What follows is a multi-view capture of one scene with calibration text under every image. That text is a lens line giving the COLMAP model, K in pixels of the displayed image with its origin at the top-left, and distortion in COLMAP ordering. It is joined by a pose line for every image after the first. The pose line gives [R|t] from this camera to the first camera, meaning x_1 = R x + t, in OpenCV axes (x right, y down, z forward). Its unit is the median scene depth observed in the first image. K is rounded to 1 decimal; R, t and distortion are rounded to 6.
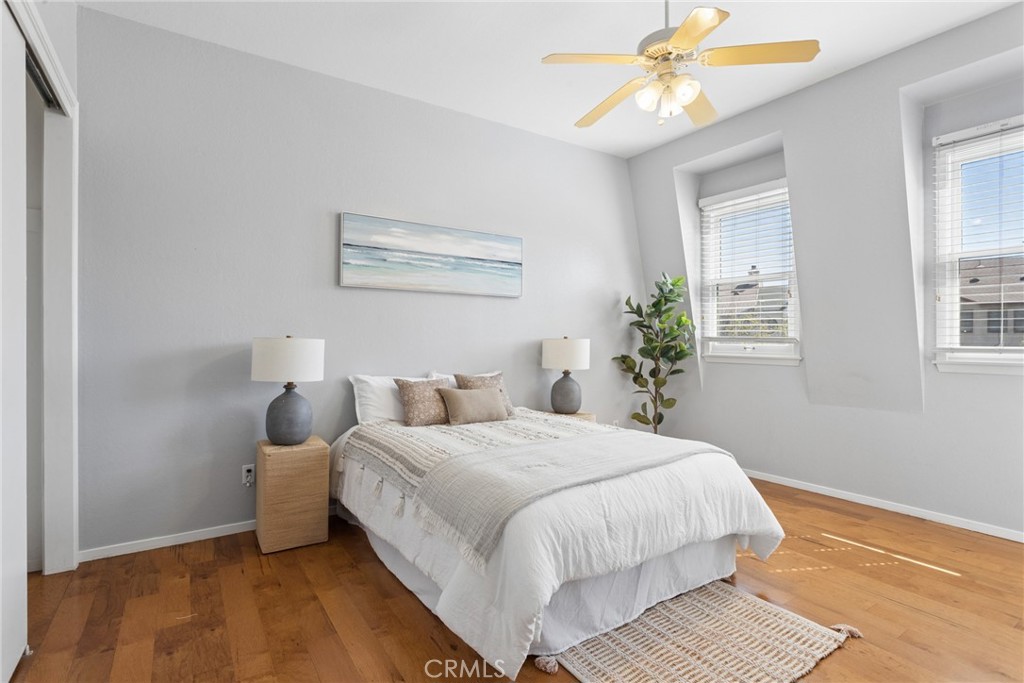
lens RADIAL K [[500.7, 0, 513.3], [0, 500.7, 336.6], [0, 0, 1]] dist [-0.012216, 0.002872]
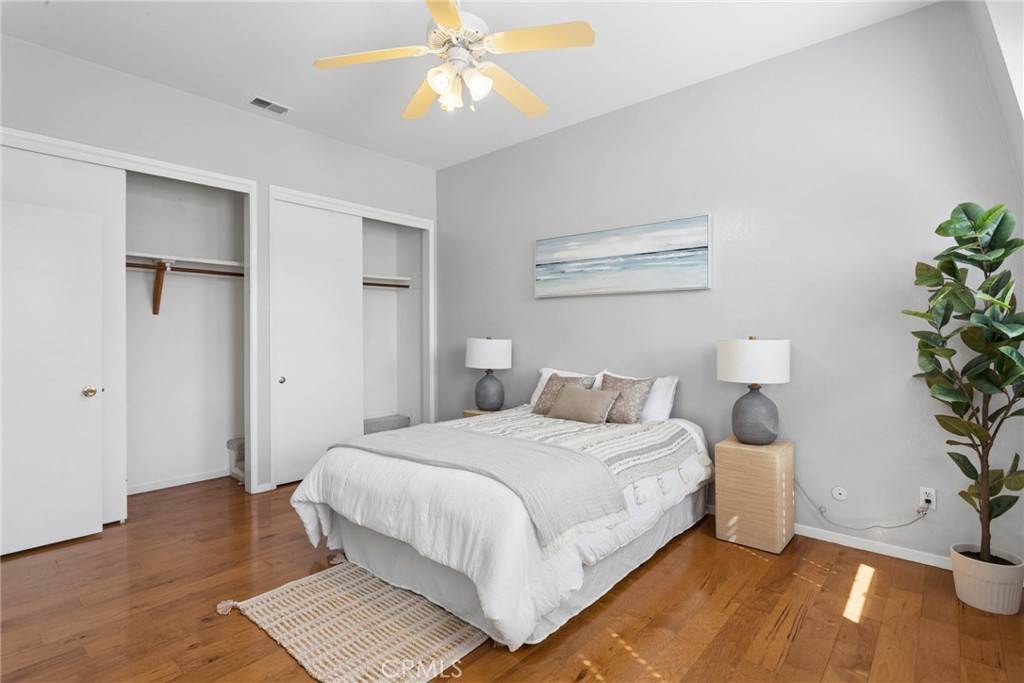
lens RADIAL K [[500.7, 0, 516.4], [0, 500.7, 341.5], [0, 0, 1]] dist [-0.012216, 0.002872]
pose [[0.272102, 0.004253, -0.962259, 0.781817], [0.002622, 0.999983, 0.005162, 0.003054], [0.962265, -0.003928, 0.272086, 0.534187]]
